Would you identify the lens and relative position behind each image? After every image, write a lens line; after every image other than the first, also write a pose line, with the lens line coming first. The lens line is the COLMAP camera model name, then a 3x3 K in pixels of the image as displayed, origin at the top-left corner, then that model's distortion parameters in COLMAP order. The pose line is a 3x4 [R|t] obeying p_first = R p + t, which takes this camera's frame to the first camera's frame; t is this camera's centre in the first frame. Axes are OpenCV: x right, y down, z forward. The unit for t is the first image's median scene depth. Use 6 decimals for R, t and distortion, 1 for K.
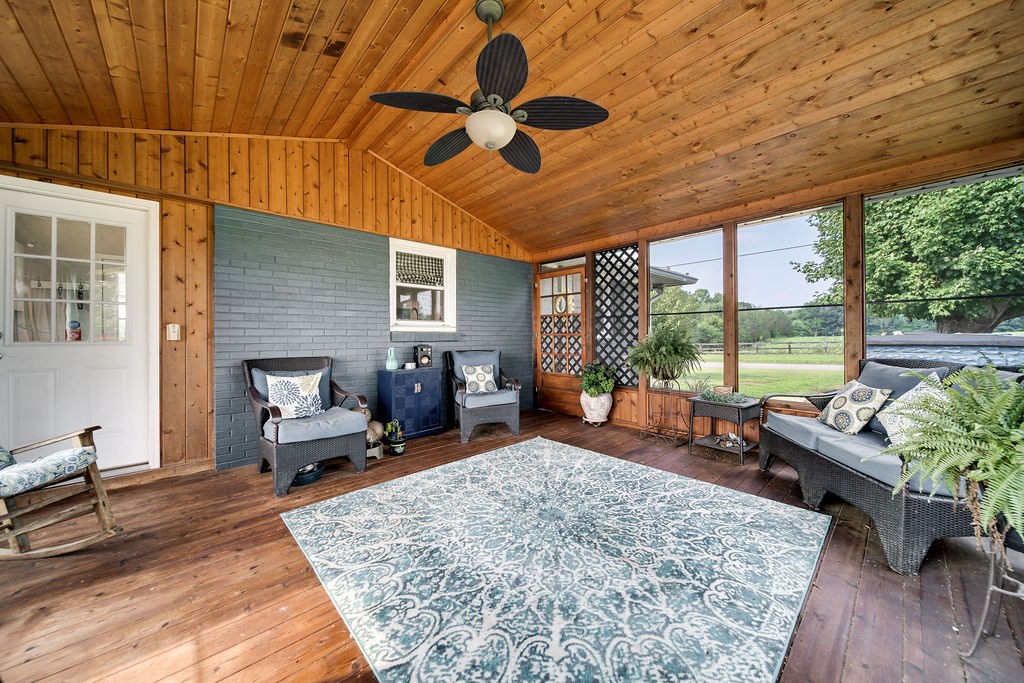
lens RADIAL K [[364.4, 0, 515.6], [0, 364.4, 337.1], [0, 0, 1]] dist [-0.002260, -0.000285]
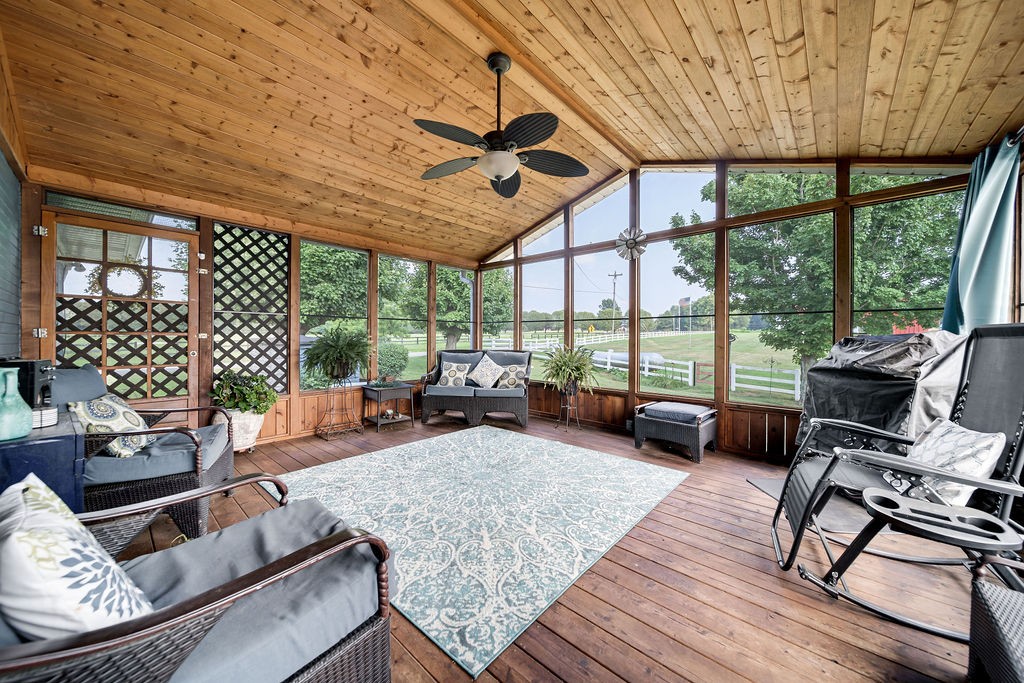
lens RADIAL K [[364.4, 0, 515.6], [0, 364.4, 337.1], [0, 0, 1]] dist [-0.002260, -0.000285]
pose [[-0.105948, 0.006420, 0.994351, -0.944852], [-0.001336, 0.999977, -0.006599, 0.003920], [-0.994371, -0.002028, -0.105937, 0.804085]]
